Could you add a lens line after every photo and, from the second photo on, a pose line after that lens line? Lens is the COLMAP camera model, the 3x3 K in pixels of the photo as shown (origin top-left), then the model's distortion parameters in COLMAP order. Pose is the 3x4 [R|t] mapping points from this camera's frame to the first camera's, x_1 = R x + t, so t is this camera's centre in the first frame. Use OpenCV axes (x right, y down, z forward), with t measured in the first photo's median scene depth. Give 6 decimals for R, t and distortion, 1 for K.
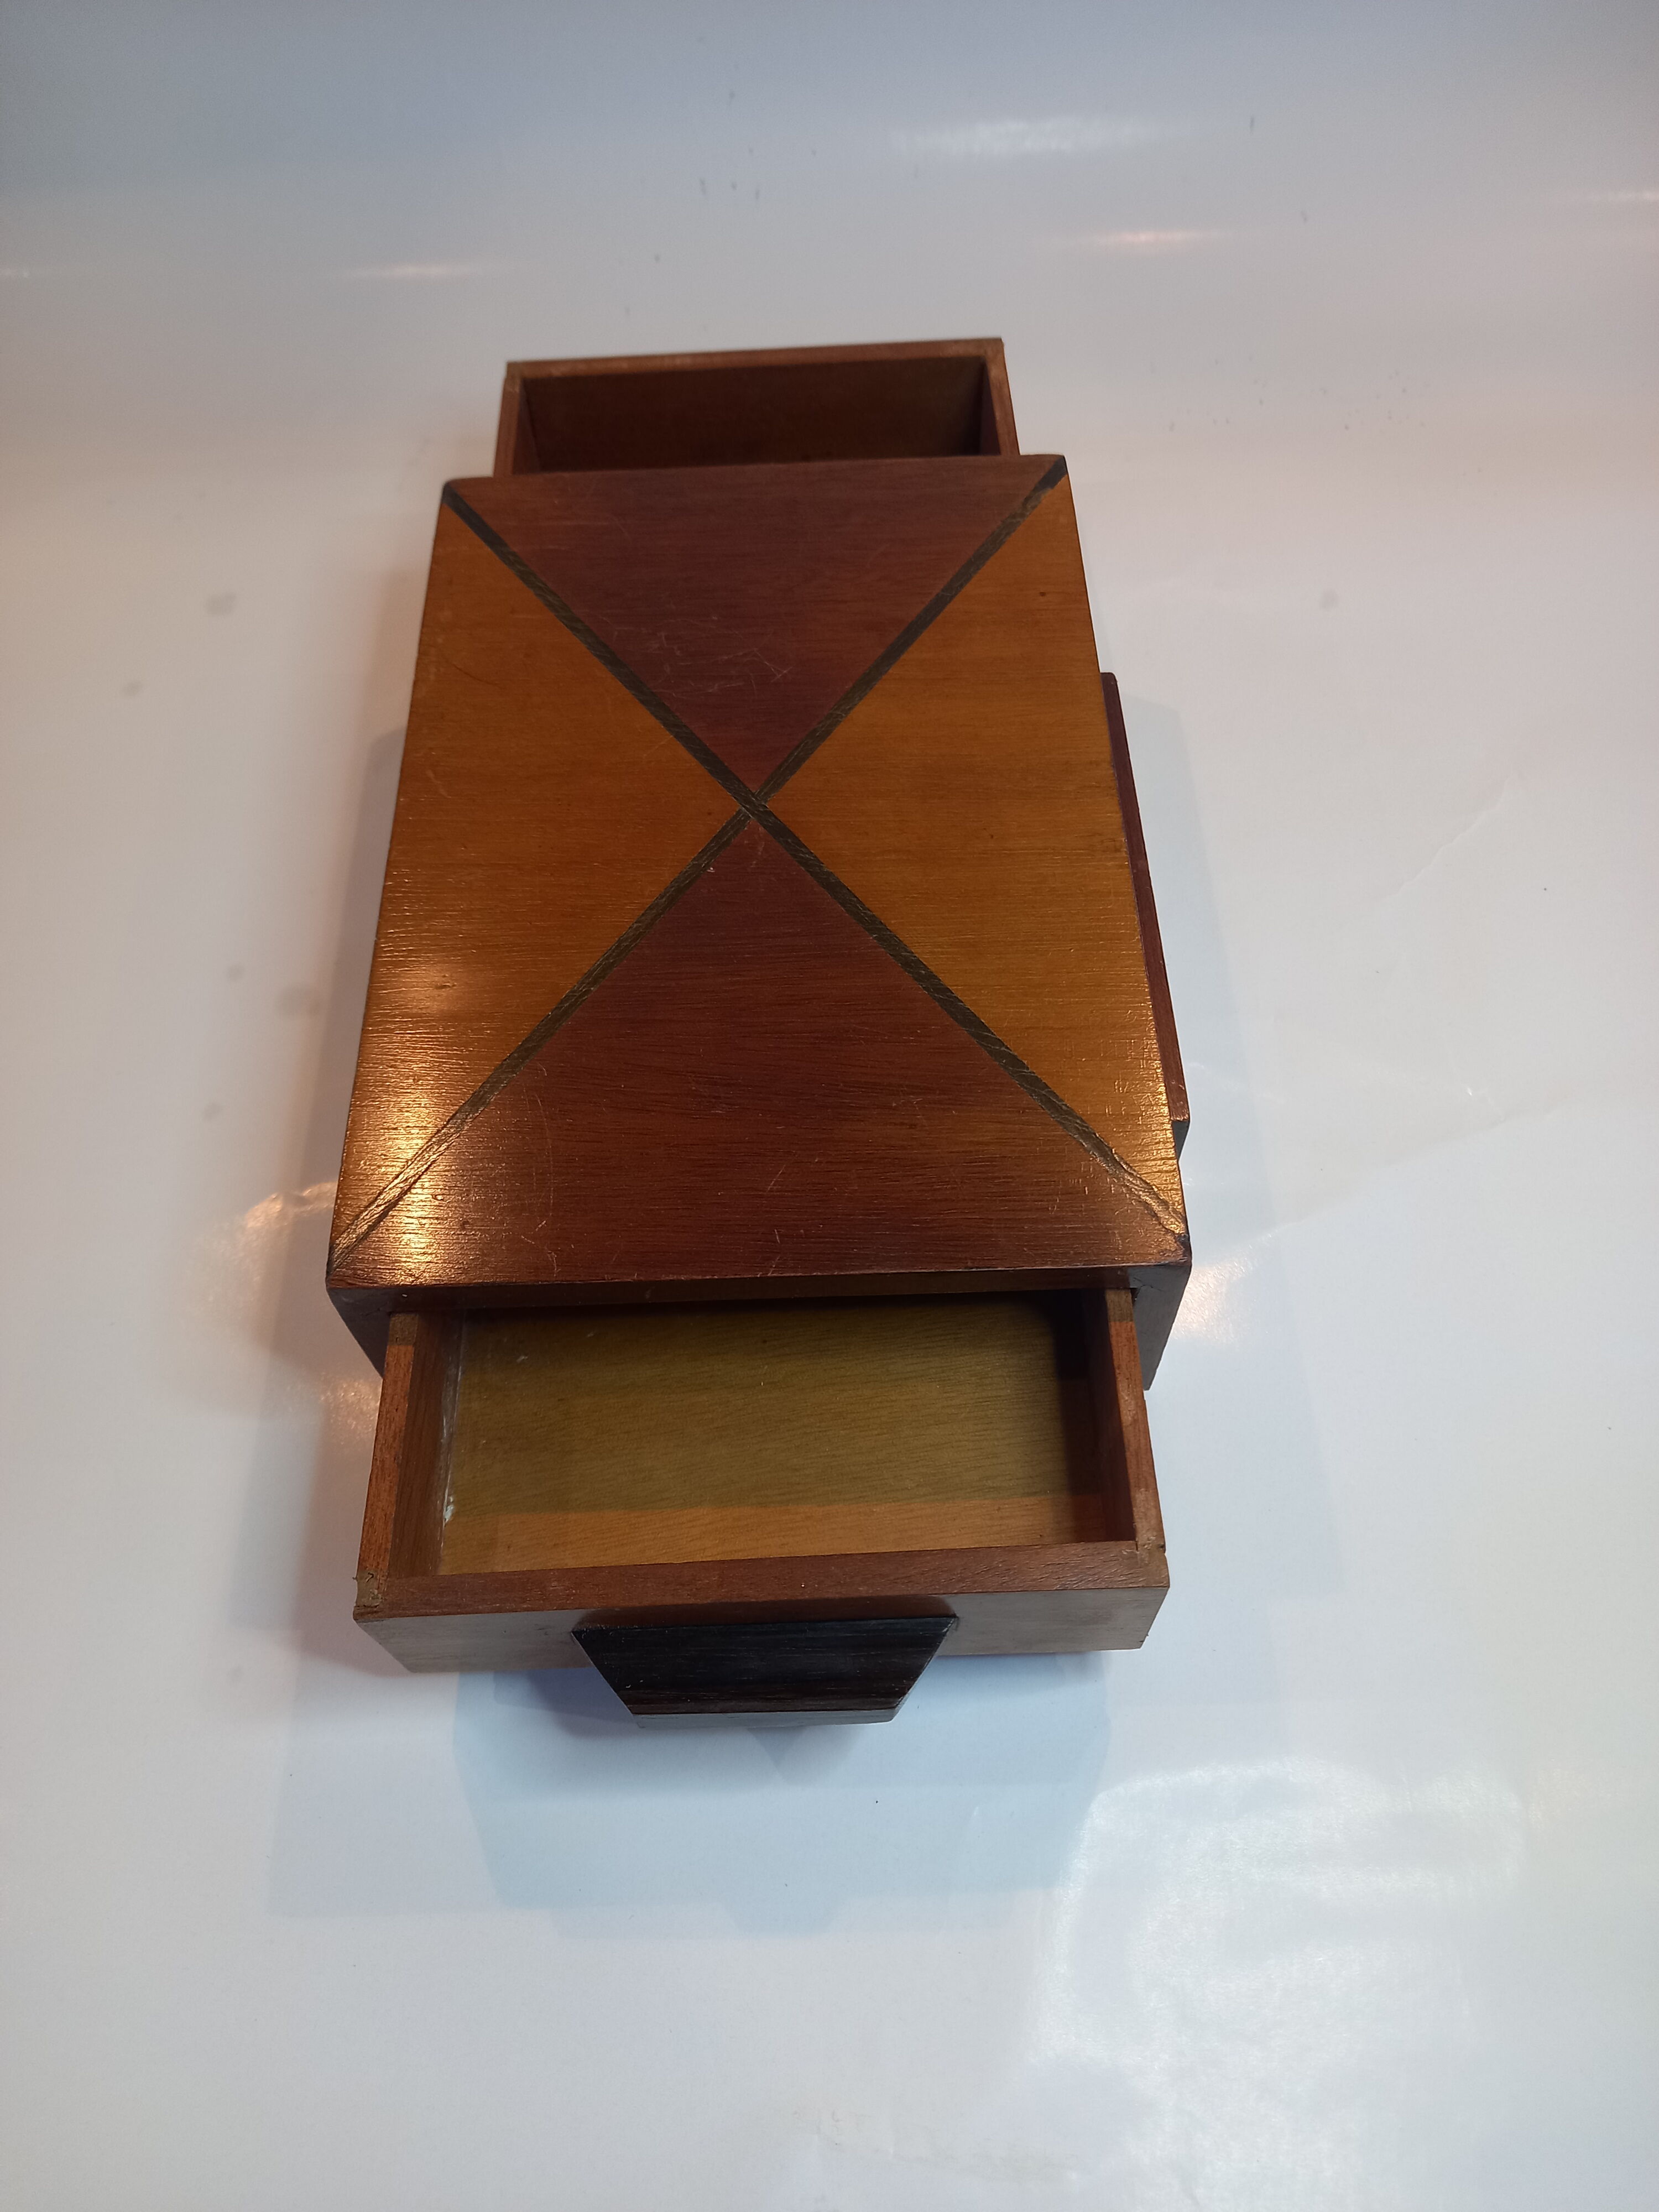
lens RADIAL K [[1730.6, 0, 824.3], [0, 1730.6, 1107.8], [0, 0, 1]] dist [-0.020798, -0.049862]
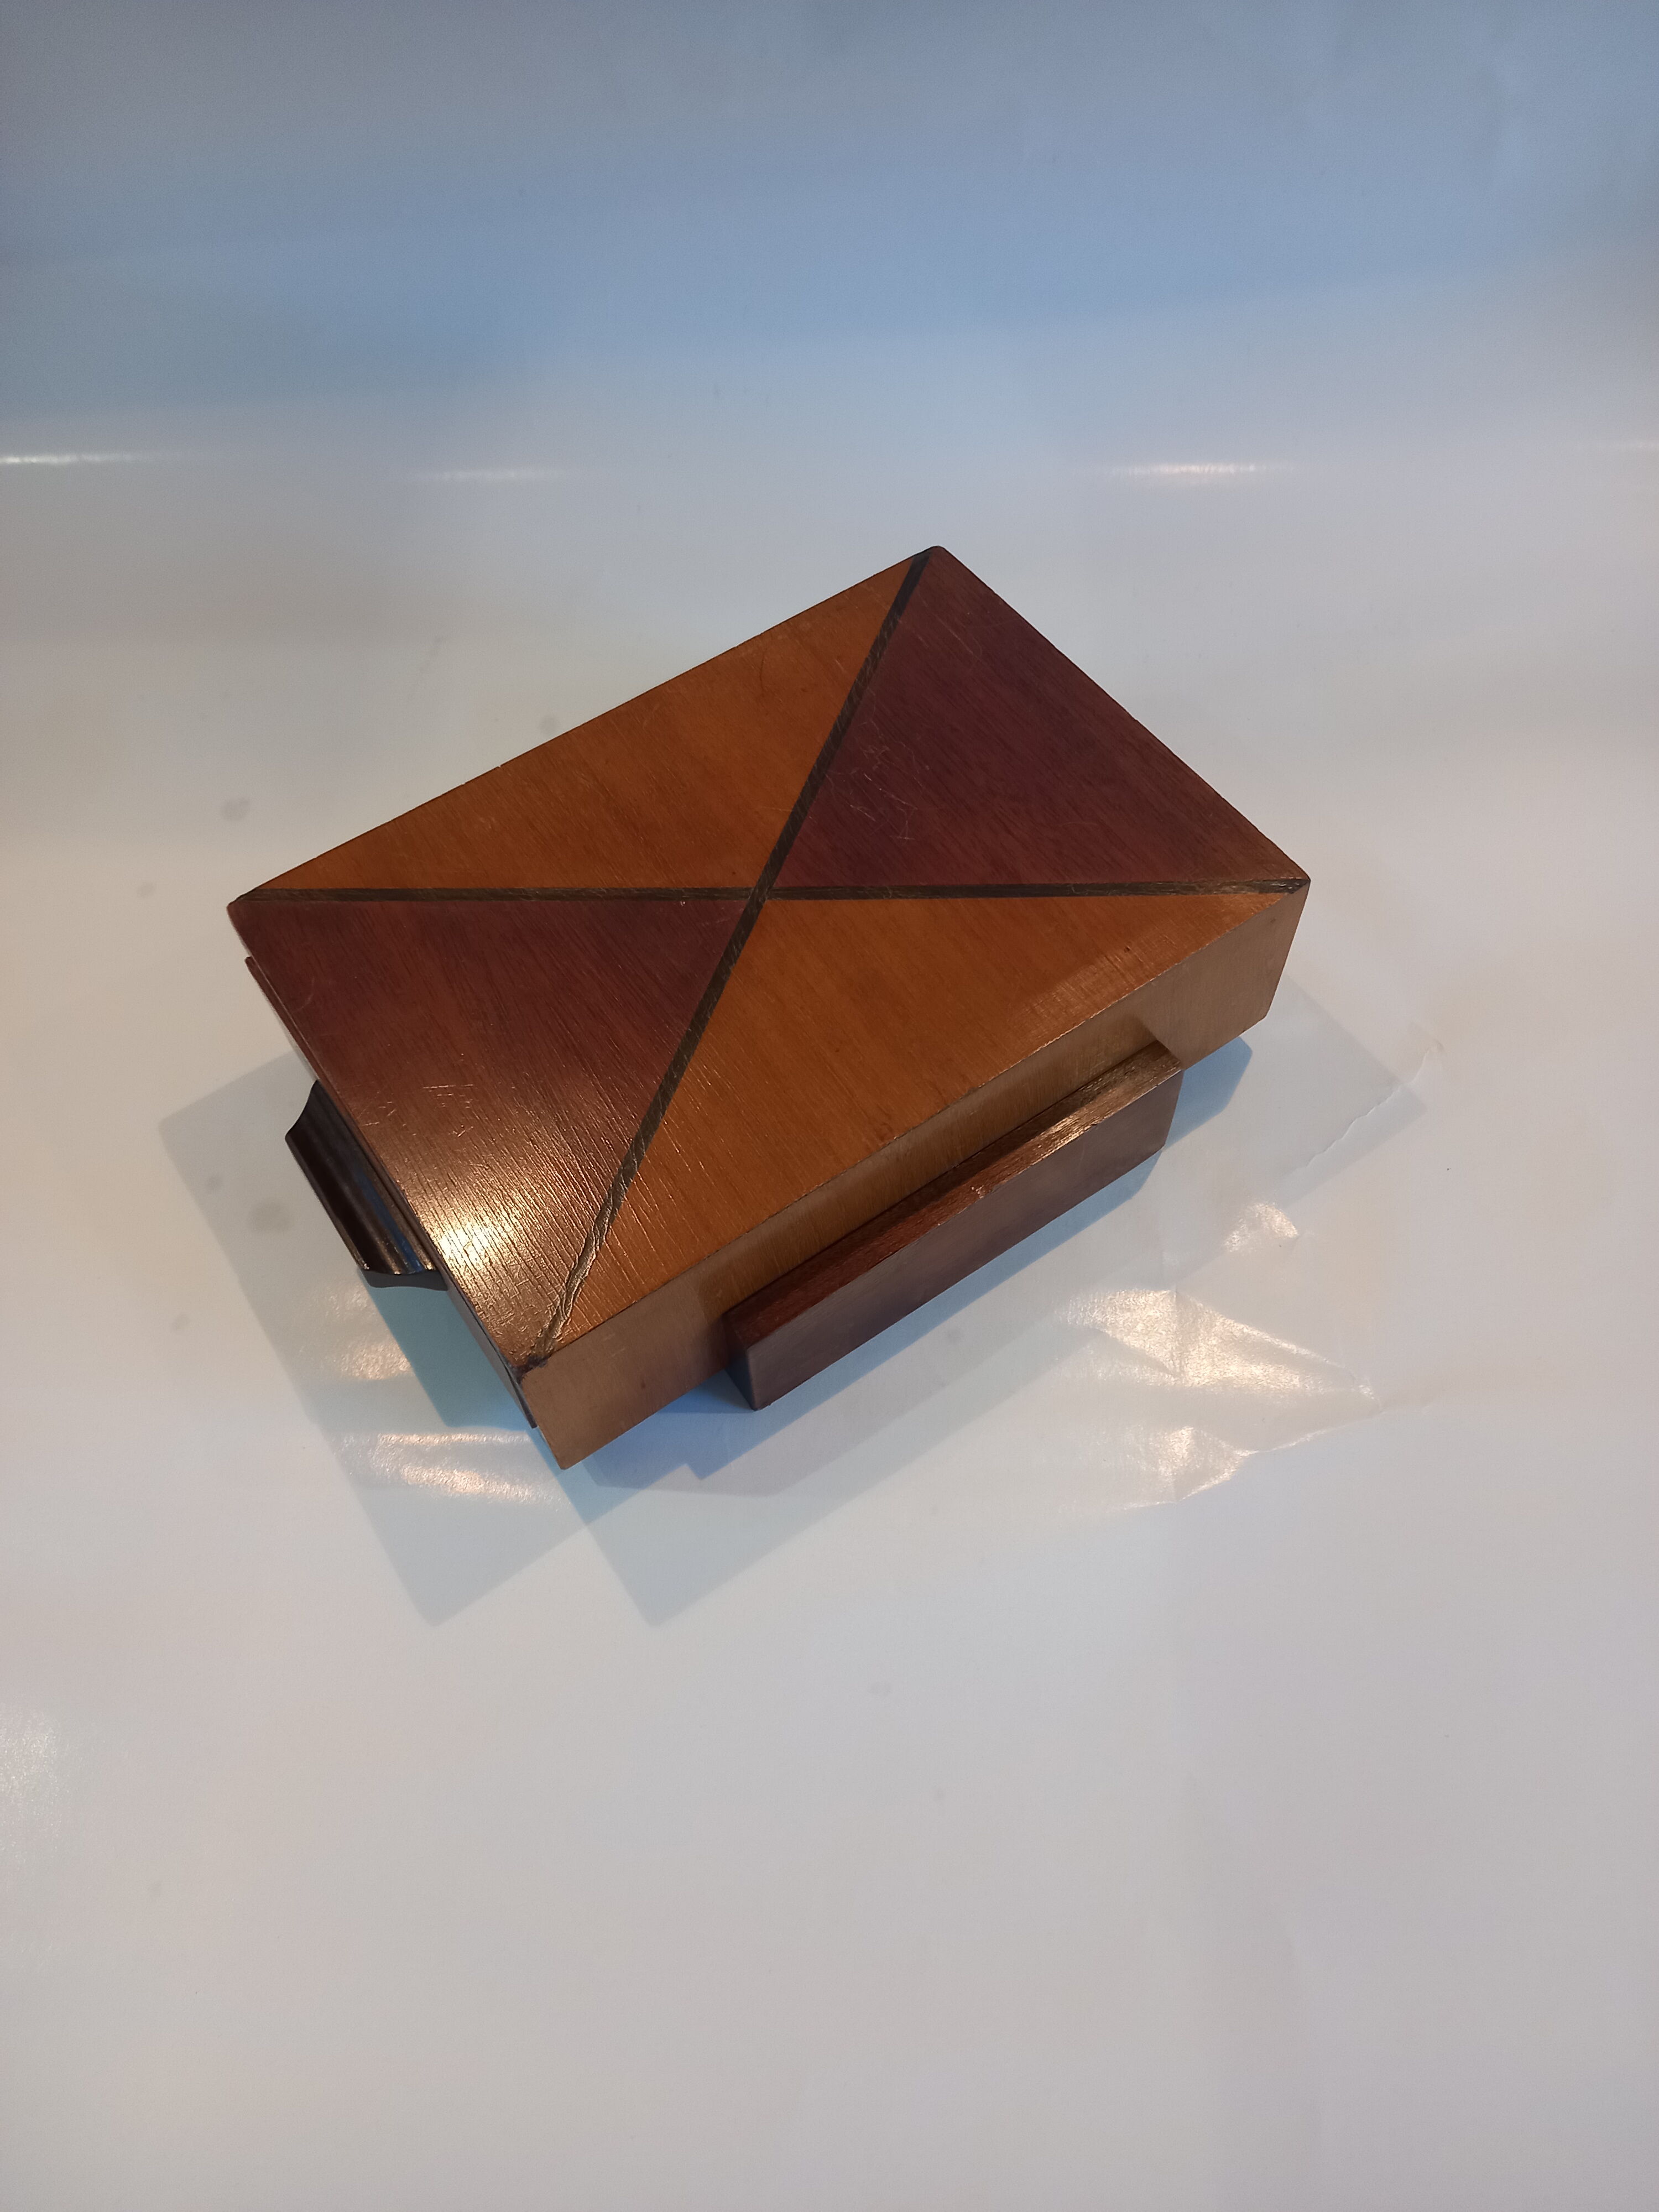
lens RADIAL K [[1730.6, 0, 833.5], [0, 1730.6, 1108.0], [0, 0, 1]] dist [-0.020798, -0.049862]
pose [[0.553317, 0.714966, -0.427392, 0.599050], [-0.697948, 0.678002, 0.230611, -0.386936], [0.454652, 0.170696, 0.874159, 0.027488]]
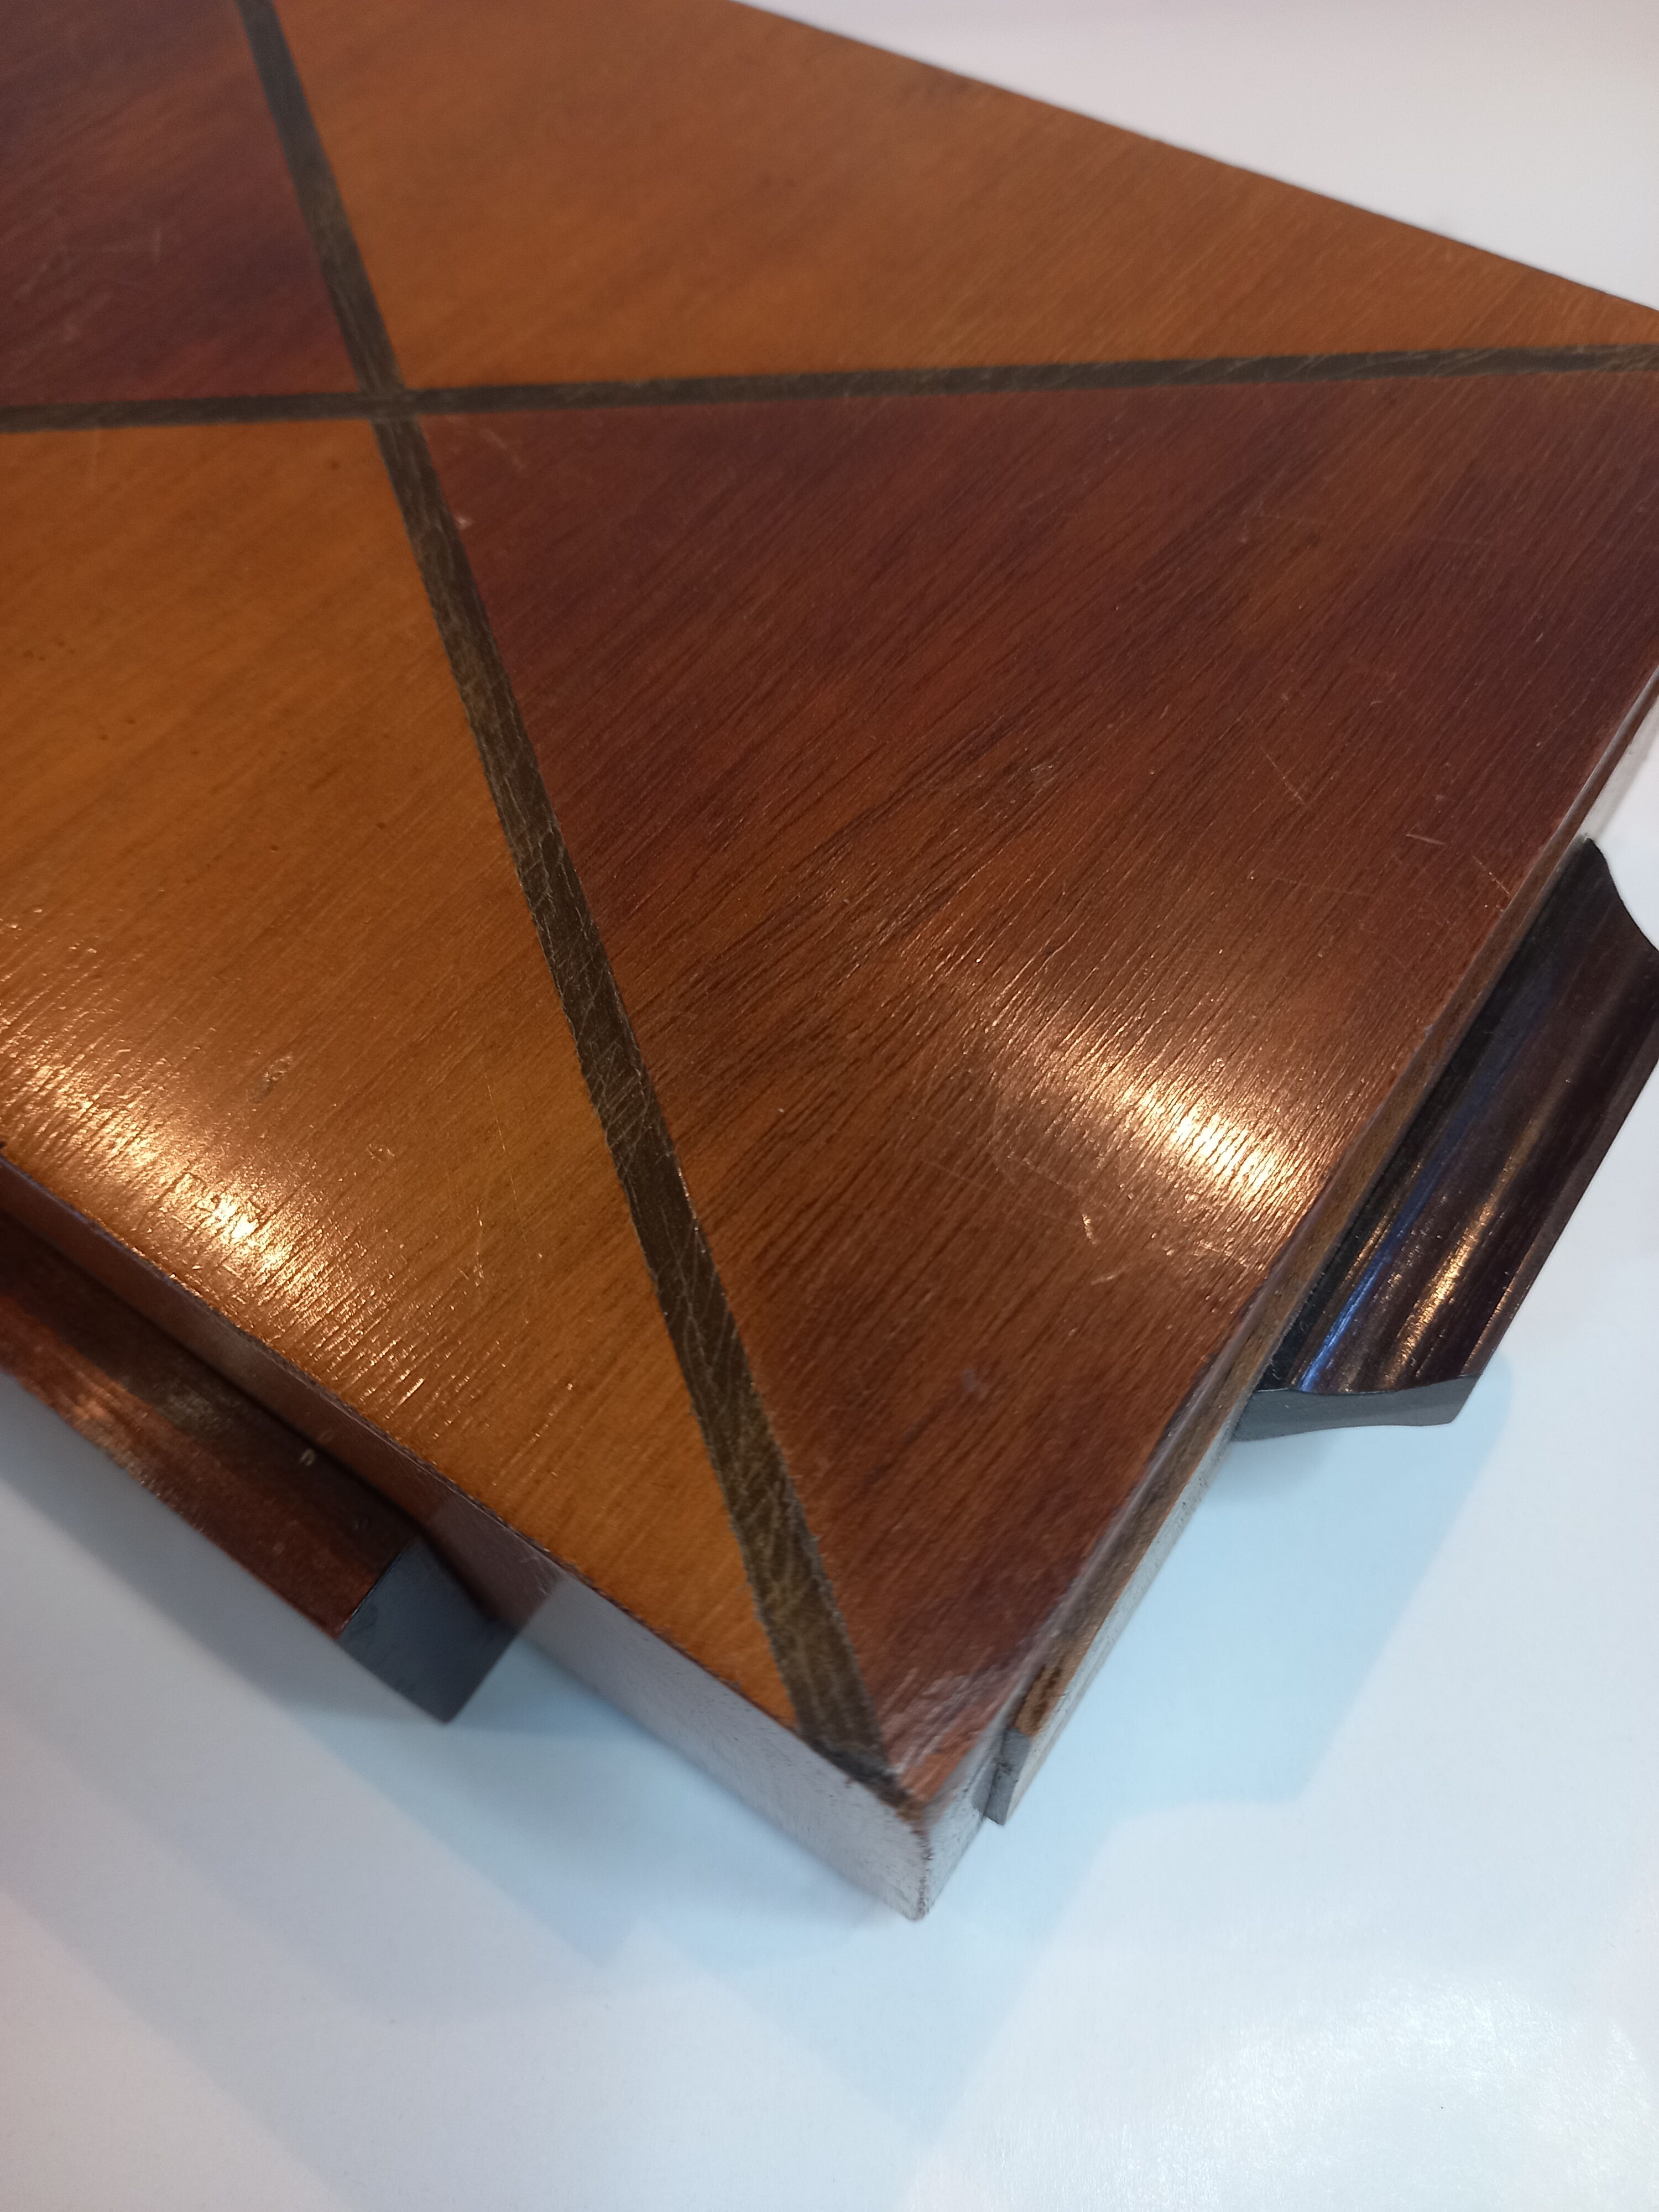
lens RADIAL K [[1730.6, 0, 830.1], [0, 1730.6, 1107.6], [0, 0, 1]] dist [-0.020798, -0.049862]
pose [[0.587202, -0.684602, 0.431872, -0.296618], [0.684735, 0.704656, 0.186005, -0.051009], [-0.431661, 0.186496, 0.882547, 0.601568]]
